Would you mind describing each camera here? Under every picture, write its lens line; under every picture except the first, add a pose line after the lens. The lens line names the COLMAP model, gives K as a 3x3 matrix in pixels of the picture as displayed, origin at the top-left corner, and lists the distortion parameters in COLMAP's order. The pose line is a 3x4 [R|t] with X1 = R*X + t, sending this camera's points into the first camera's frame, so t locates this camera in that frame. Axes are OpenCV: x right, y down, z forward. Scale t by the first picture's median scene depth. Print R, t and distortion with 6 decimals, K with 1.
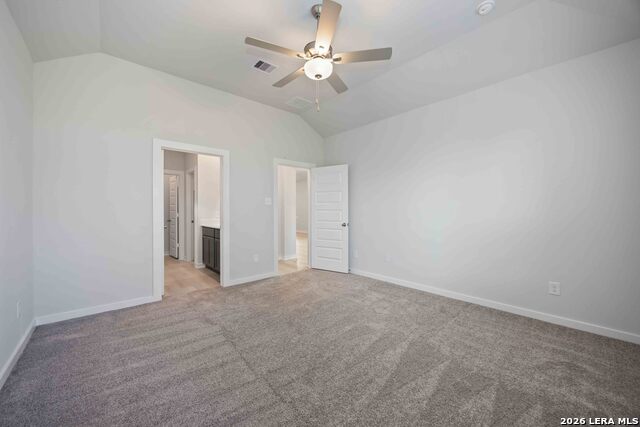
lens RADIAL K [[250.7, 0, 318.4], [0, 250.7, 212.7], [0, 0, 1]] dist [0.001415, 0.000156]
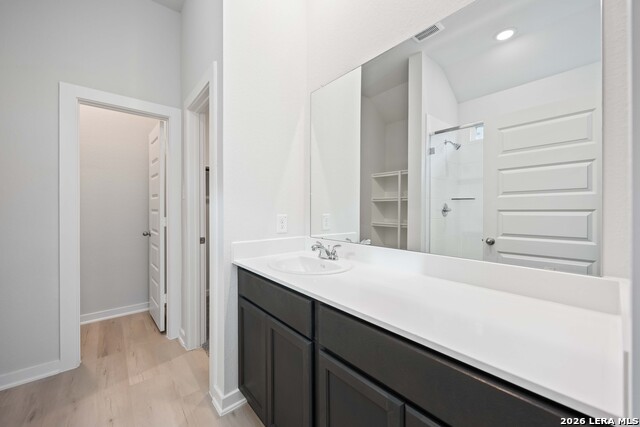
lens RADIAL K [[250.7, 0, 318.7], [0, 250.7, 215.2], [0, 0, 1]] dist [0.001415, 0.000156]
pose [[0.999866, 0.006446, -0.015070, -0.325105], [-0.006378, 0.999969, 0.004554, -0.004990], [0.015098, -0.004458, 0.999876, 0.631938]]
